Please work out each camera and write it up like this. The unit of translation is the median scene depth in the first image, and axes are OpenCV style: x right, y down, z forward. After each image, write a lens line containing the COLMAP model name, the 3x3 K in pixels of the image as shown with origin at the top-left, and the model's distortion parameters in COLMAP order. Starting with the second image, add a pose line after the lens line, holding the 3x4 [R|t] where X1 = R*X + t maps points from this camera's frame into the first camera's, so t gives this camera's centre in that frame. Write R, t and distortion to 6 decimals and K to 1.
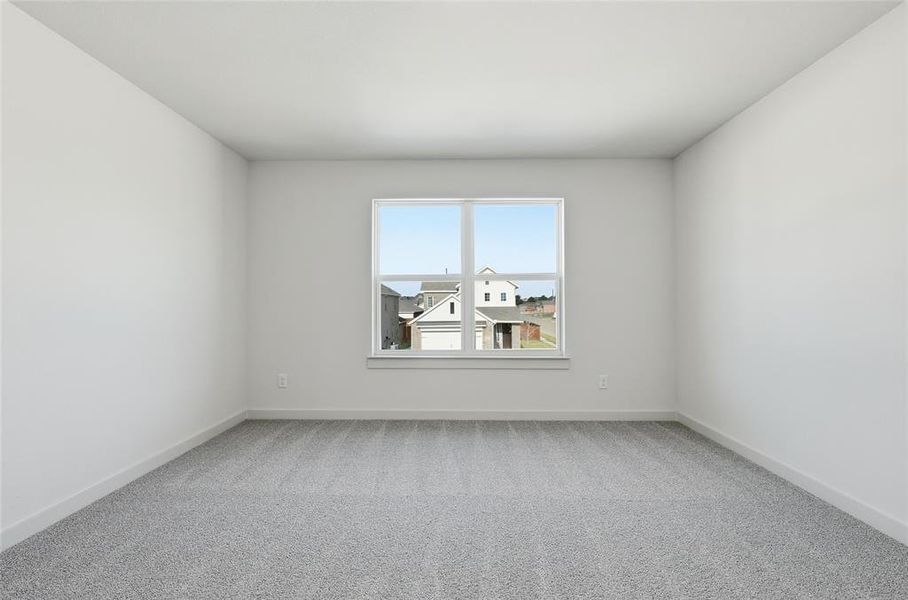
lens RADIAL K [[397.3, 0, 448.2], [0, 397.3, 298.9], [0, 0, 1]] dist [0.012195, 0.000174]
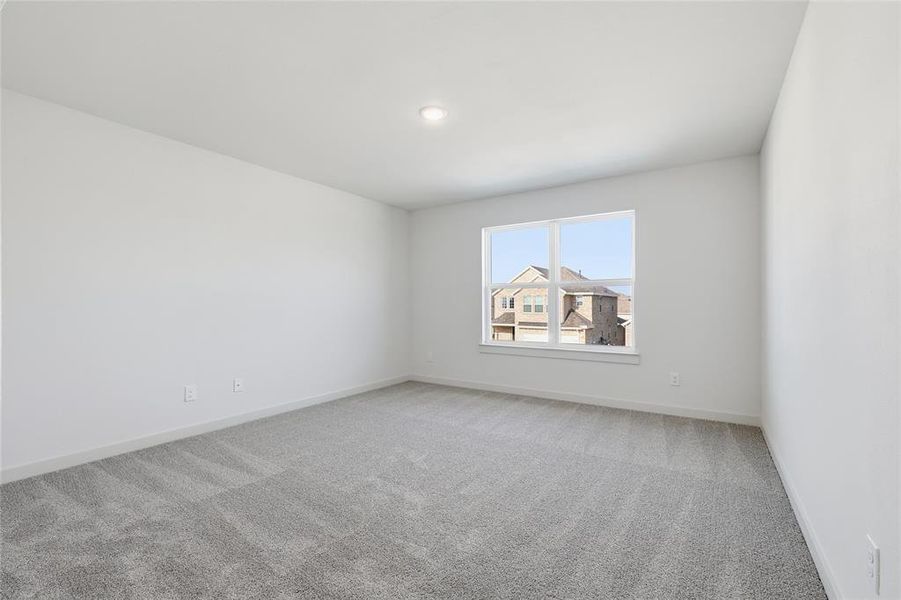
lens RADIAL K [[394.5, 0, 455.7], [0, 394.5, 303.3], [0, 0, 1]] dist [0.000023, 0.000124]
pose [[0.849156, -0.002967, -0.528133, 0.455660], [0.007886, 0.999944, 0.007062, -0.005313], [0.528083, -0.010162, 0.849132, -0.199114]]
